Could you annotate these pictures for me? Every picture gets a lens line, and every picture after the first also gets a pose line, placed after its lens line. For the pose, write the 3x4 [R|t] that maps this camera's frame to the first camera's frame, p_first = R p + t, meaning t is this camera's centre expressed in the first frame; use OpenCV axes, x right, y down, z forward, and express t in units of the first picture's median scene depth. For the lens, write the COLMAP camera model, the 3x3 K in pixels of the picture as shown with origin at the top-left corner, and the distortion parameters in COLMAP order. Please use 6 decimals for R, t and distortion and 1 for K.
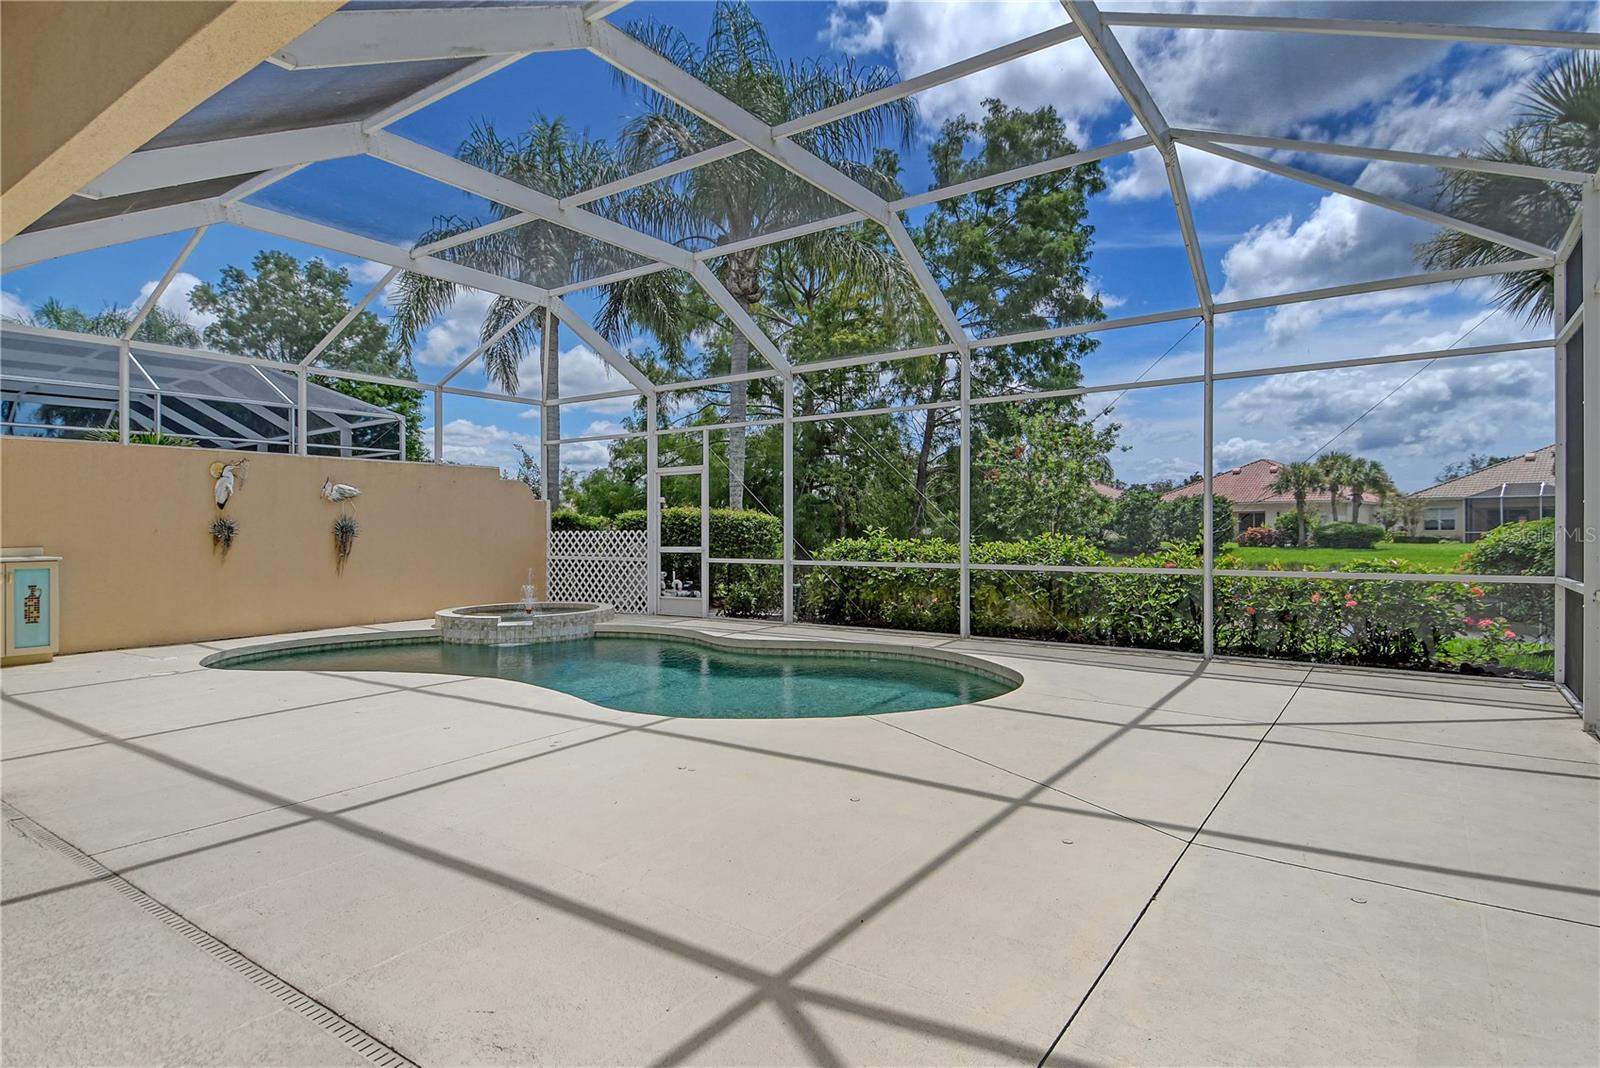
lens RADIAL K [[827.9, 0, 849.3], [0, 827.9, 525.7], [0, 0, 1]] dist [0.049857, -0.000535]
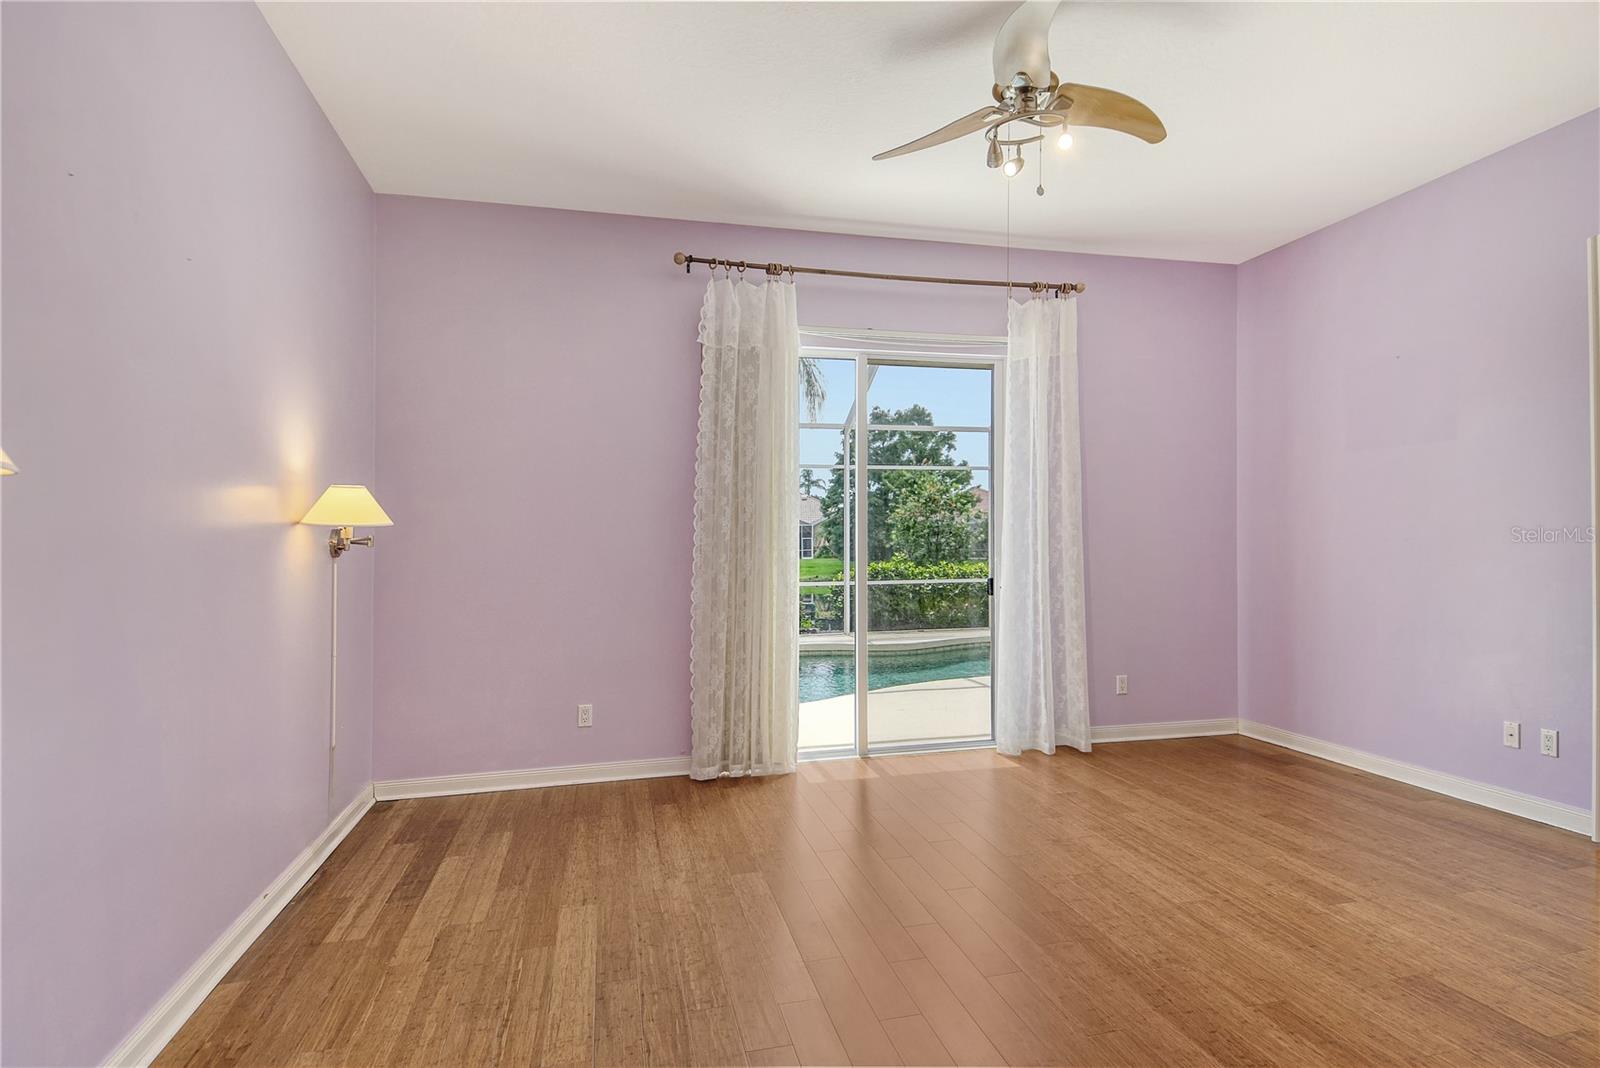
lens RADIAL K [[845.8, 0, 800.0], [0, 845.8, 534.0], [0, 0, 1]] dist [0.057219, -0.053677]
pose [[0.668683, 0.004616, 0.743533, -1.143738], [0.007355, 0.999891, -0.012822, -0.012764], [-0.743511, 0.014042, 0.668576, 0.253680]]
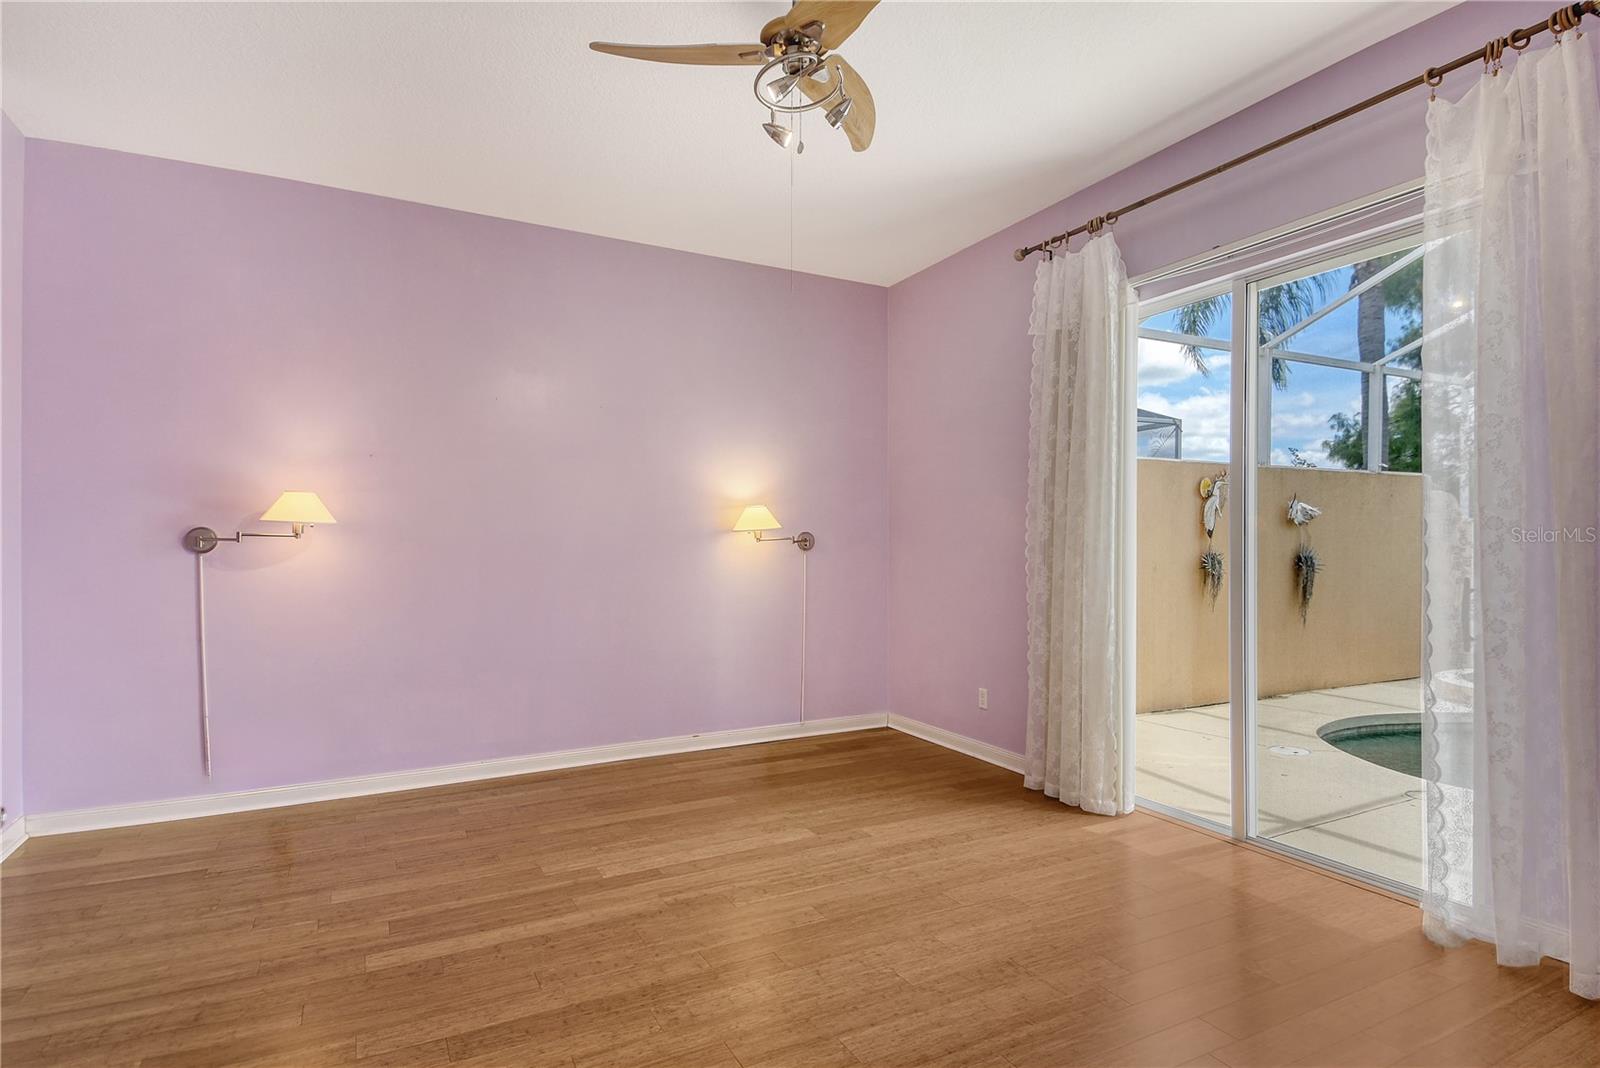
lens RADIAL K [[829.7, 0, 809.4], [0, 829.7, 528.8], [0, 0, 1]] dist [0.054438, -0.049937]
pose [[0.884006, -0.009214, -0.467385, -0.637836], [0.002638, 0.999888, -0.014721, -0.015781], [0.467468, 0.011781, 0.883932, 0.138659]]
